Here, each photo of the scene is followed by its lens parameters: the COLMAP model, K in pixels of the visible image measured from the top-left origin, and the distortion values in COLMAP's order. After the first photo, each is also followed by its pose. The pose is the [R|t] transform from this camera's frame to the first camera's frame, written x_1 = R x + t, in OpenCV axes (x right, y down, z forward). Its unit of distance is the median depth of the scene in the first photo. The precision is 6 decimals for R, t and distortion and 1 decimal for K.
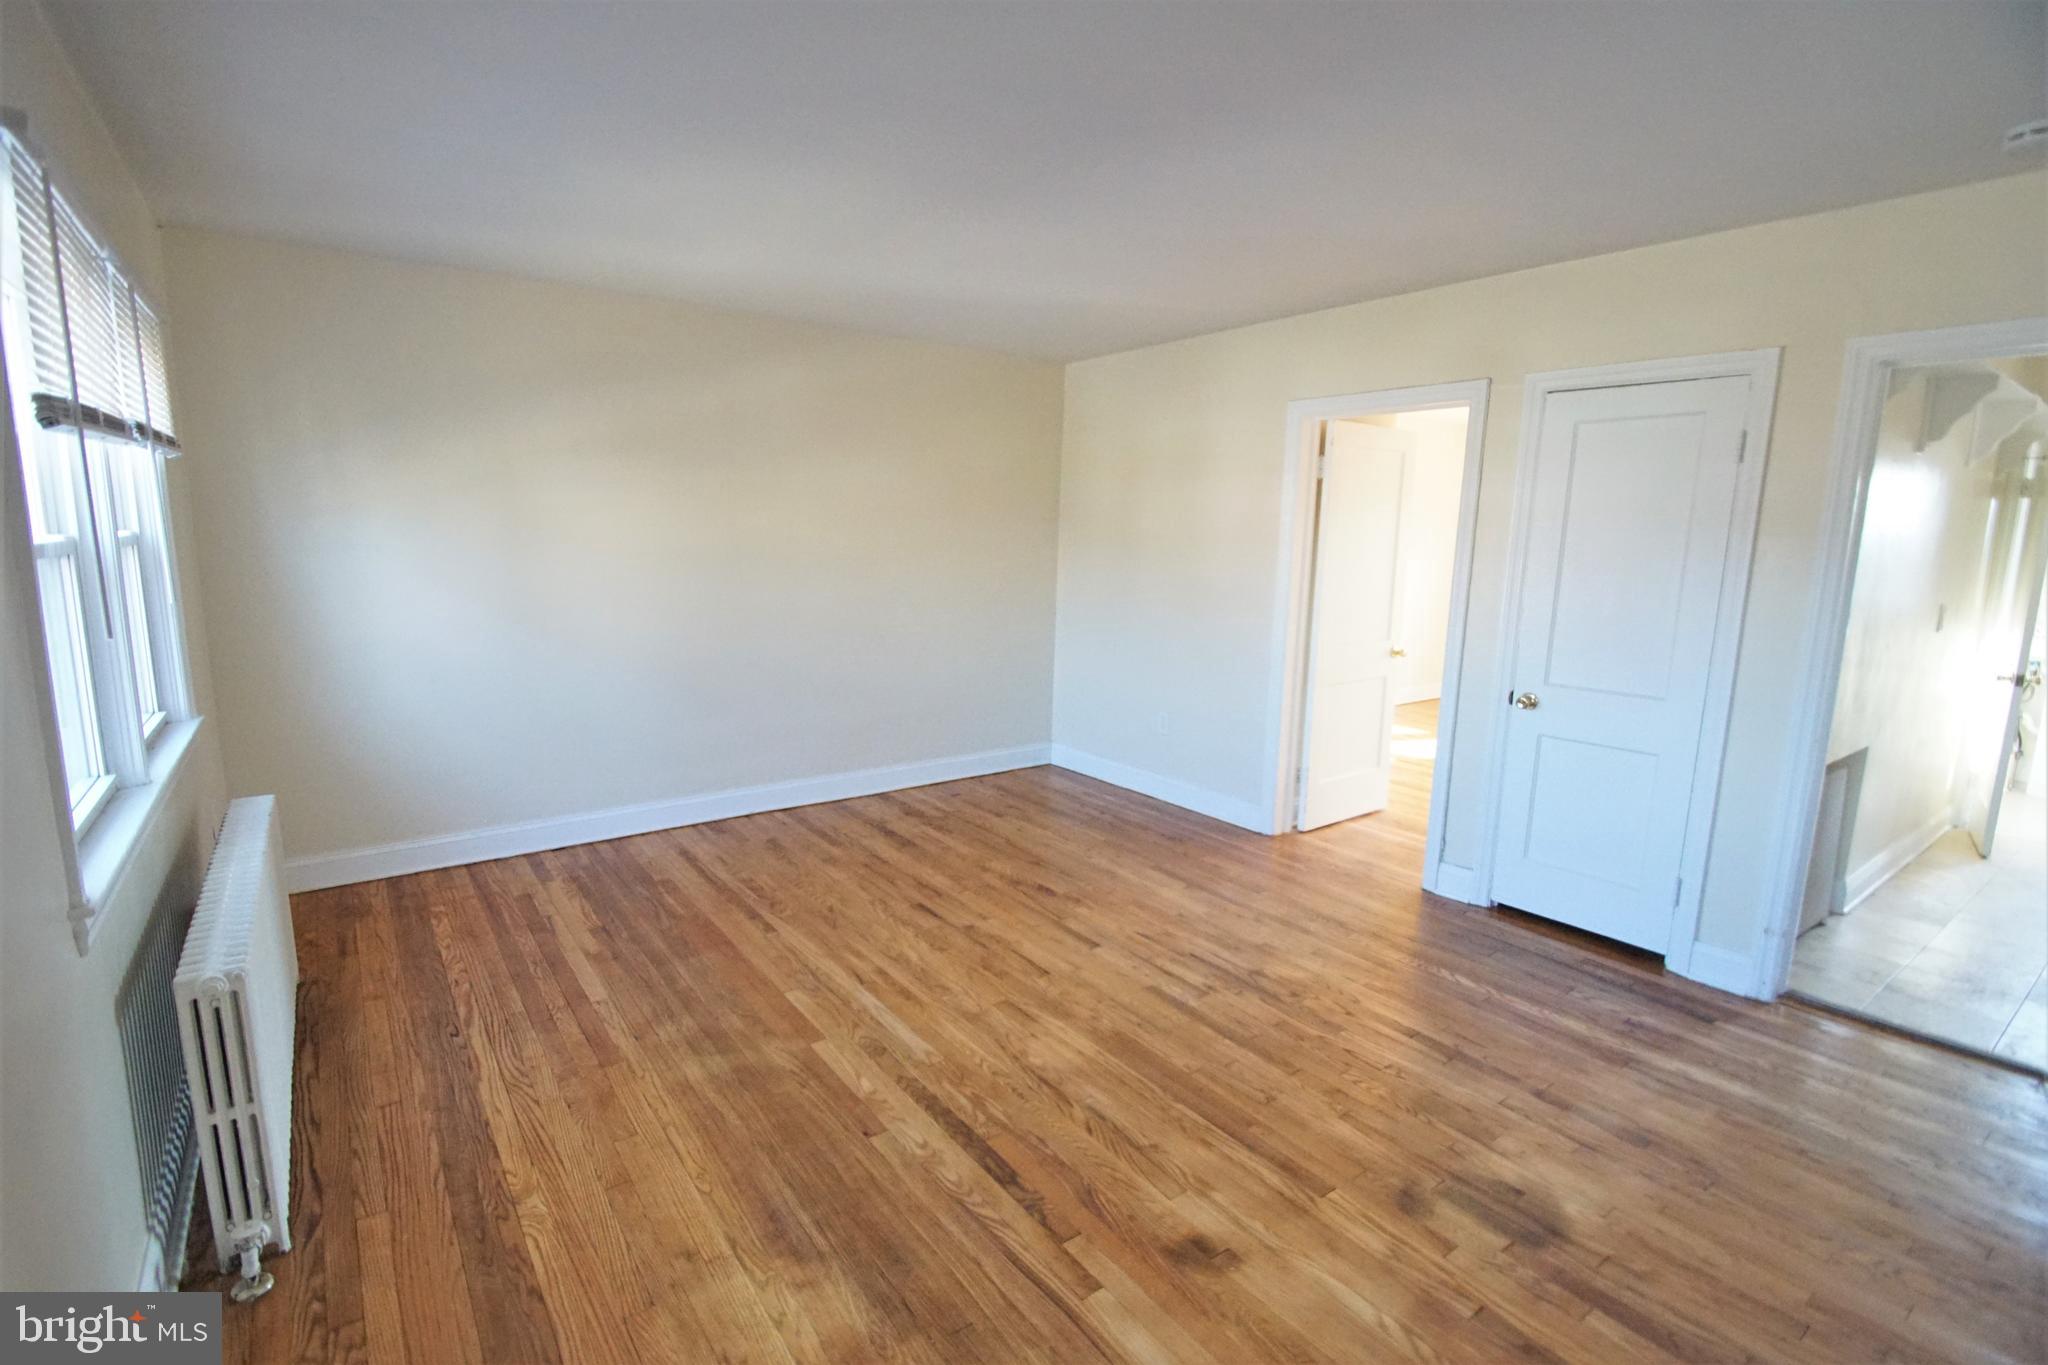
lens RADIAL K [[929.4, 0, 986.1], [0, 929.4, 689.8], [0, 0, 1]] dist [0.017487, -0.018412]
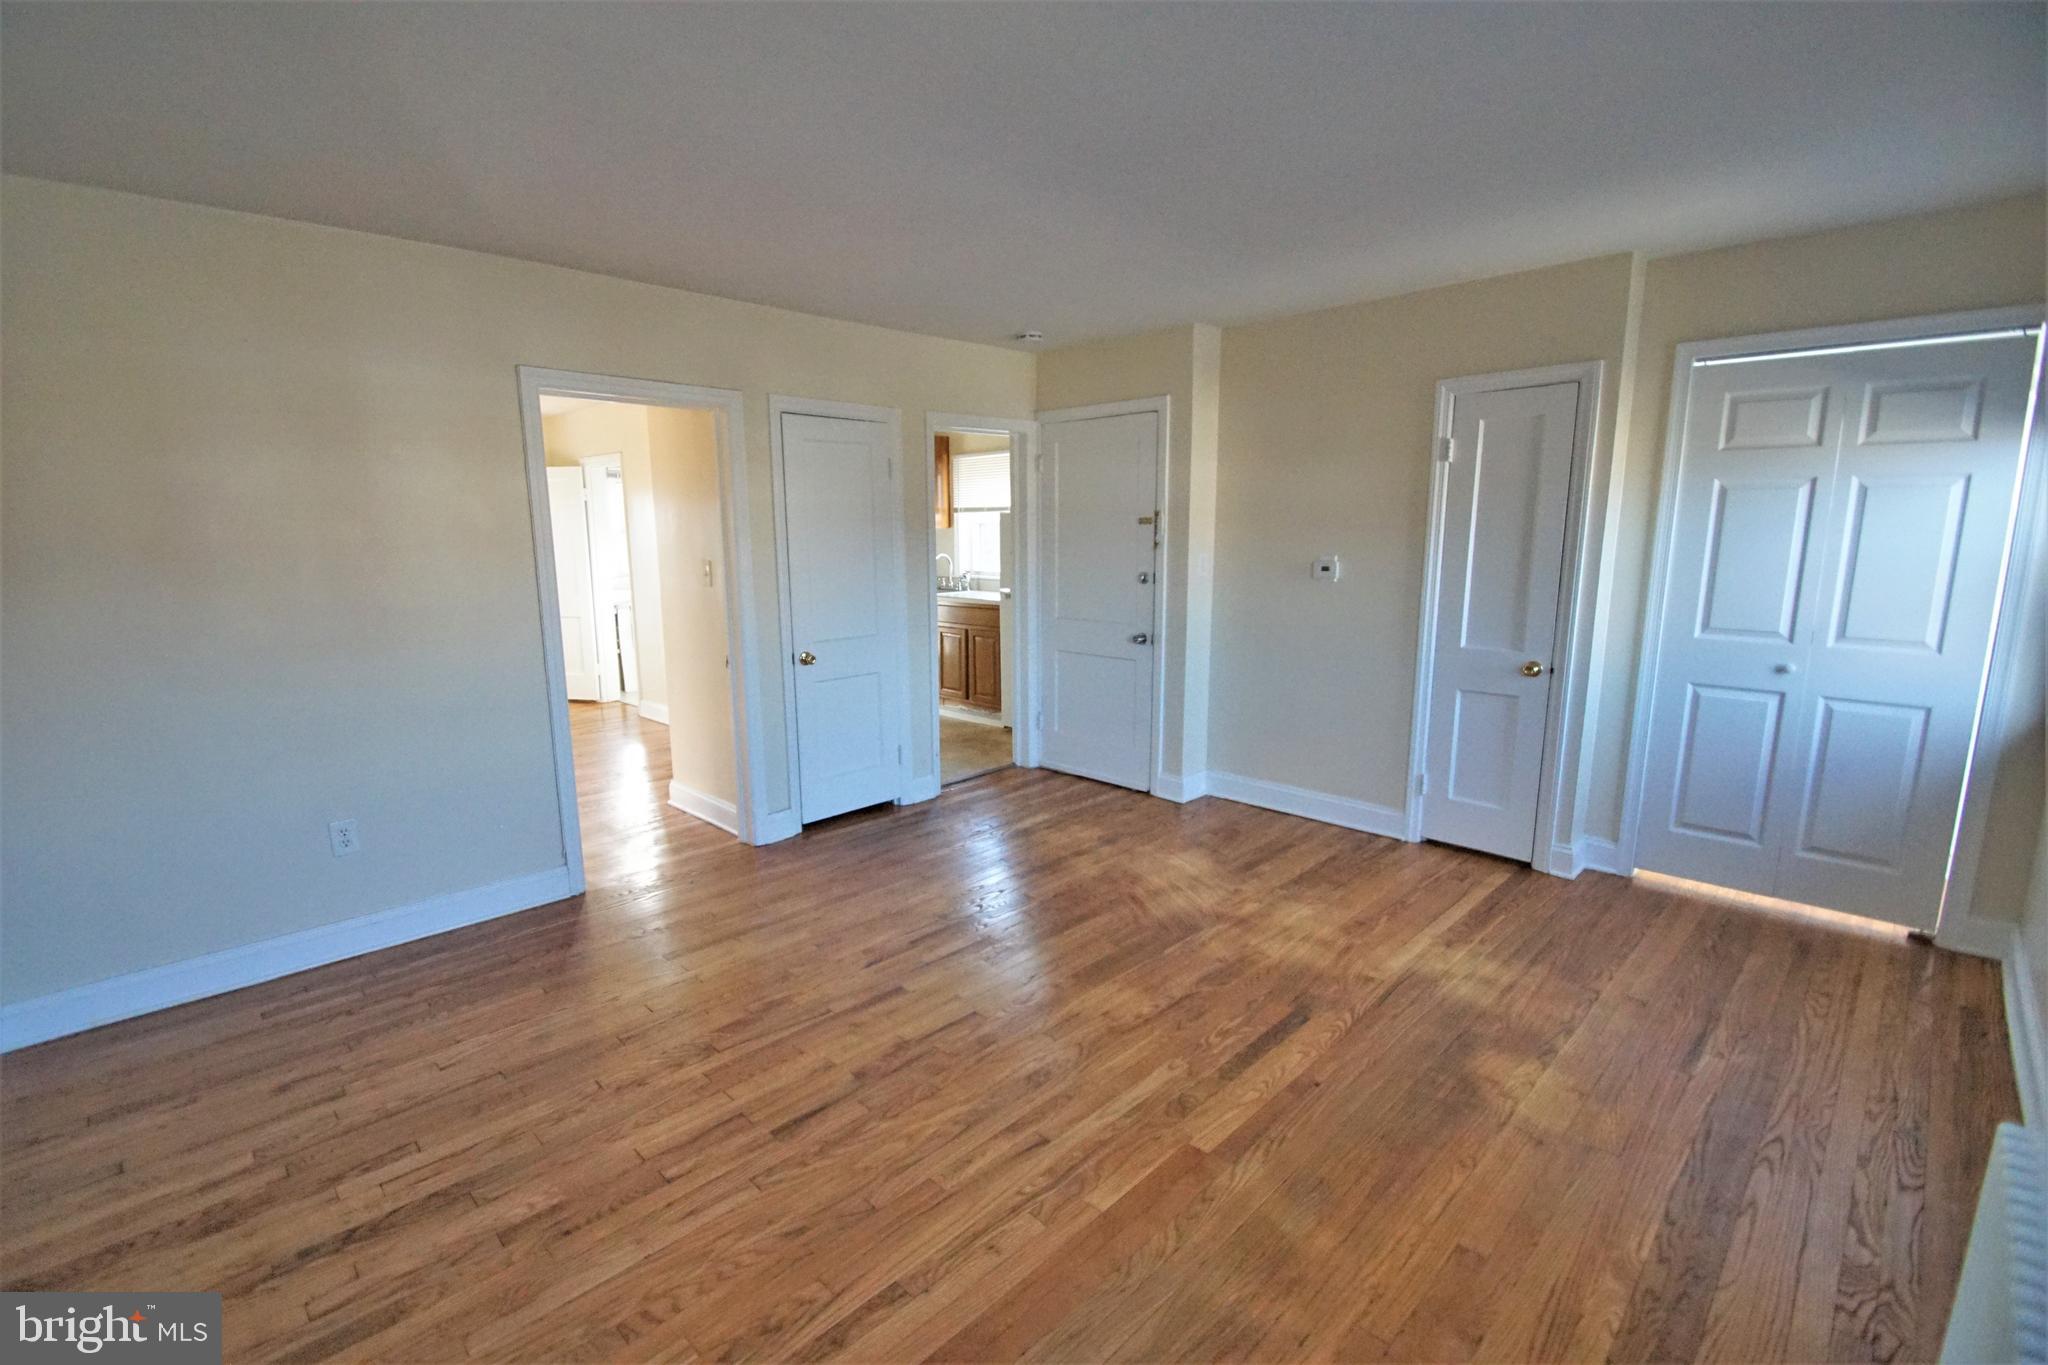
lens RADIAL K [[908.9, 0, 986.2], [0, 908.9, 686.5], [0, 0, 1]] dist [0.013863, -0.017263]
pose [[-0.151091, -0.184216, 0.971203, -0.696234], [0.176381, 0.961692, 0.209851, -0.176452], [-0.972657, 0.203009, -0.112811, 0.961969]]
